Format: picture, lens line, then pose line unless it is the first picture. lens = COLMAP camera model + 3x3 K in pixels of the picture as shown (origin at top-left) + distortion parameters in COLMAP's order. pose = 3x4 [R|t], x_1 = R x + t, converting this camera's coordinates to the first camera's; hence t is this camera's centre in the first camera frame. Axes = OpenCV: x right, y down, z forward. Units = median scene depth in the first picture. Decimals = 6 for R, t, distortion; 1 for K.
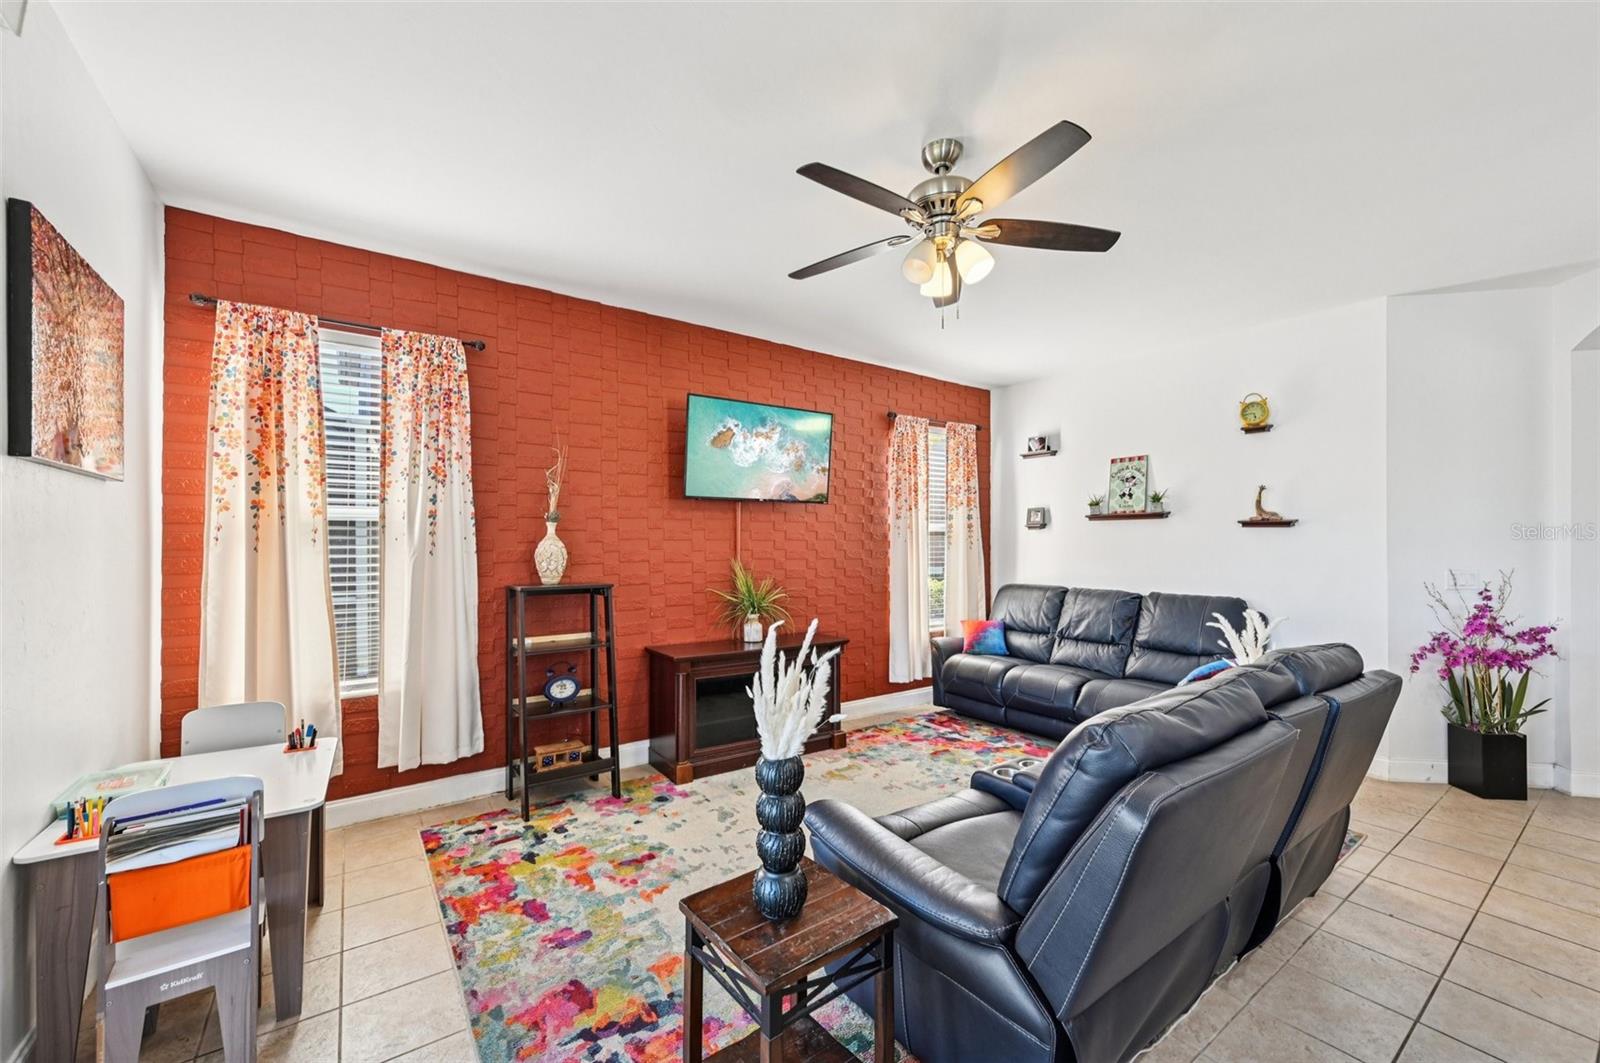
lens RADIAL K [[630.5, 0, 805.7], [0, 630.5, 539.2], [0, 0, 1]] dist [0.001097, 0.000427]
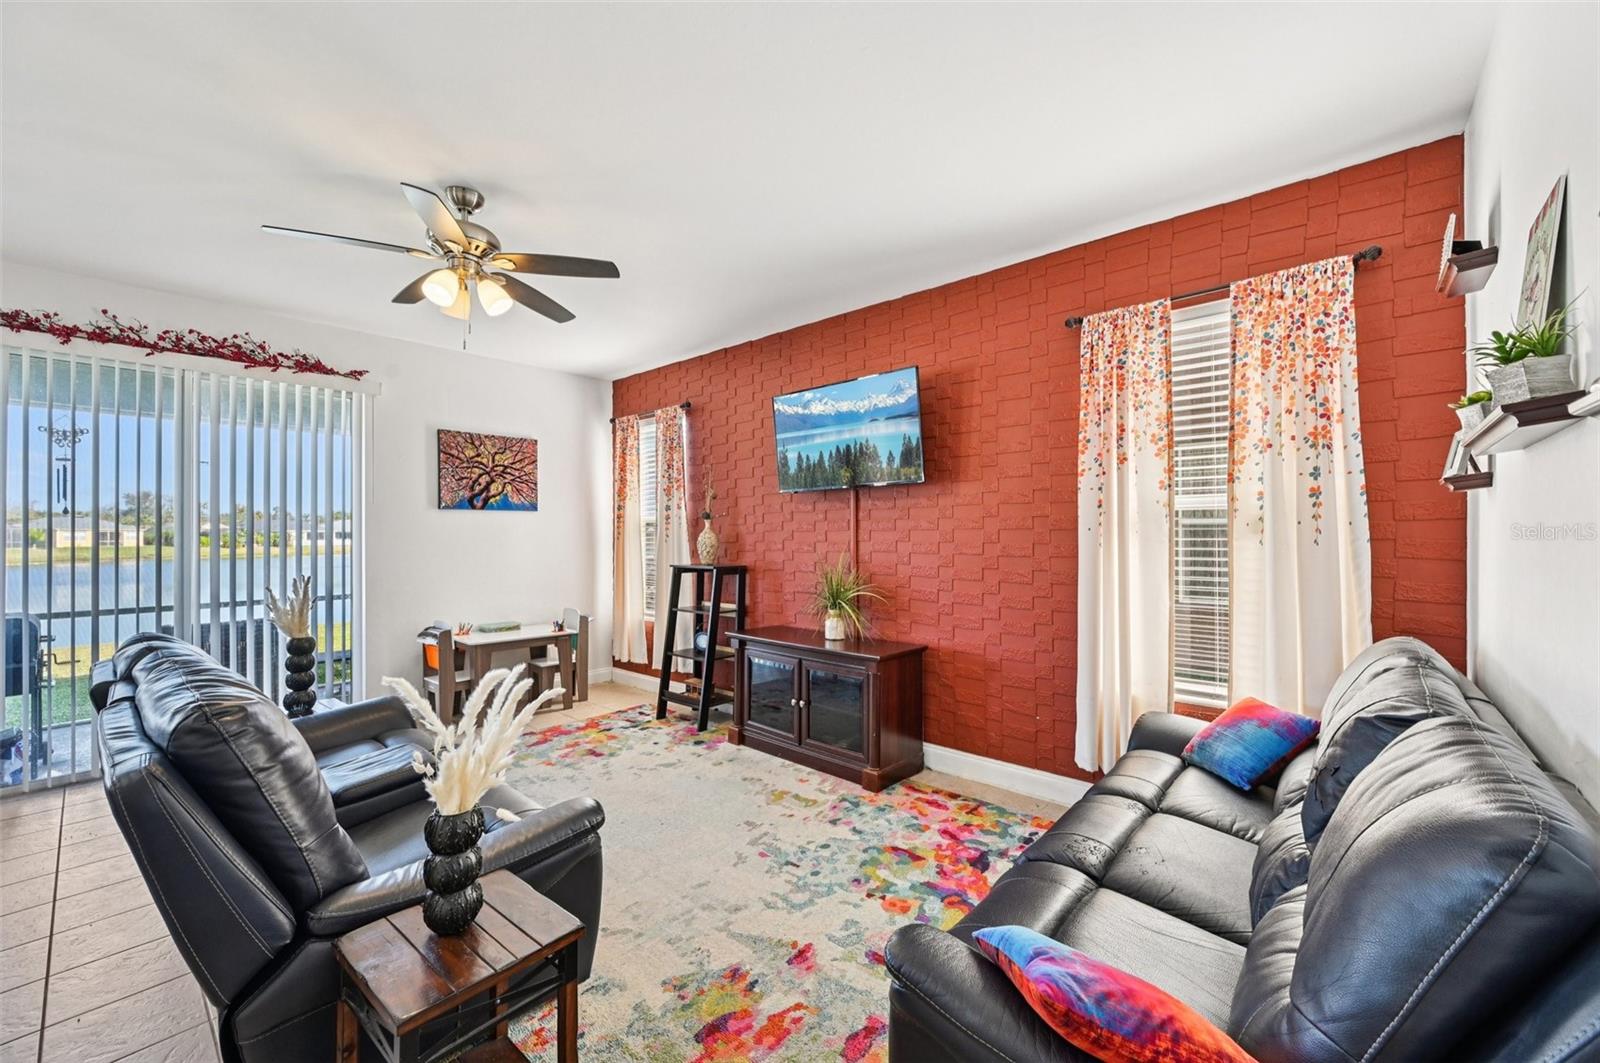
lens RADIAL K [[645.1, 0, 799.5], [0, 645.1, 518.4], [0, 0, 1]] dist [0.000452, 0.000080]
pose [[0.208976, -0.015493, -0.977798, 0.813207], [0.021133, 0.999713, -0.011324, -0.007262], [0.977692, -0.018297, 0.209243, 0.718649]]
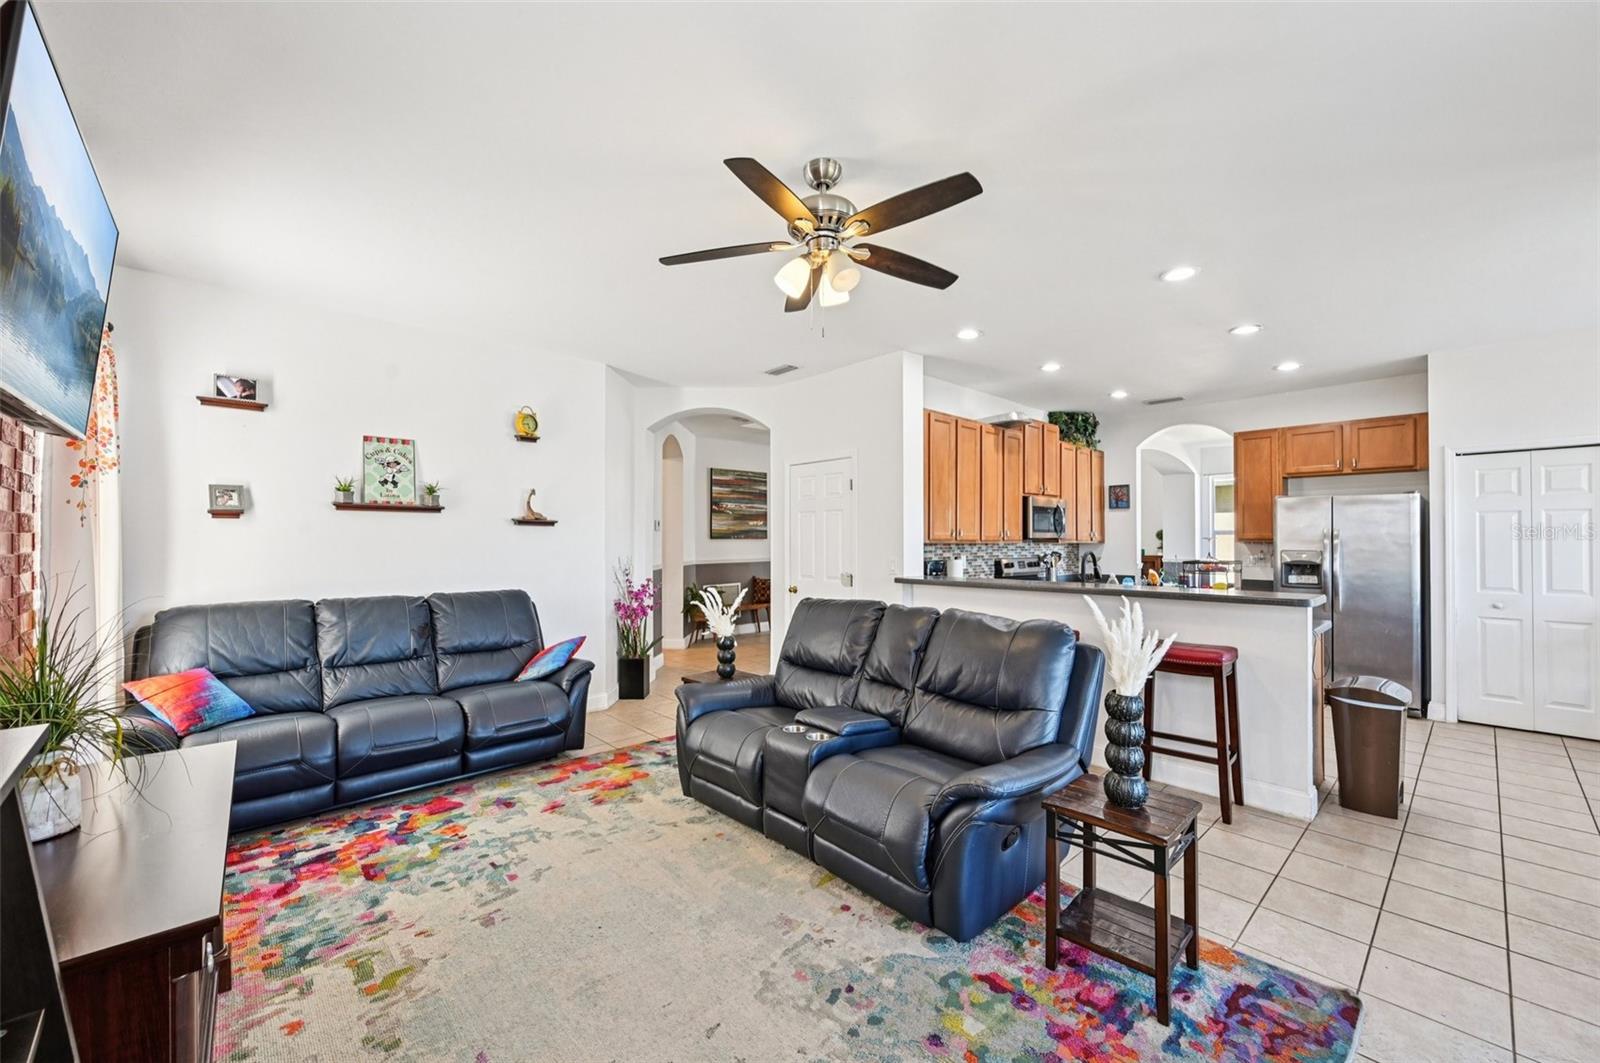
lens RADIAL K [[630.5, 0, 797.8], [0, 630.5, 539.7], [0, 0, 1]] dist [0.001097, 0.000427]
pose [[-0.104084, -0.002993, 0.994564, -0.437294], [-0.011300, 0.999934, 0.001827, -0.001465], [-0.994504, -0.011049, -0.104111, 0.610865]]
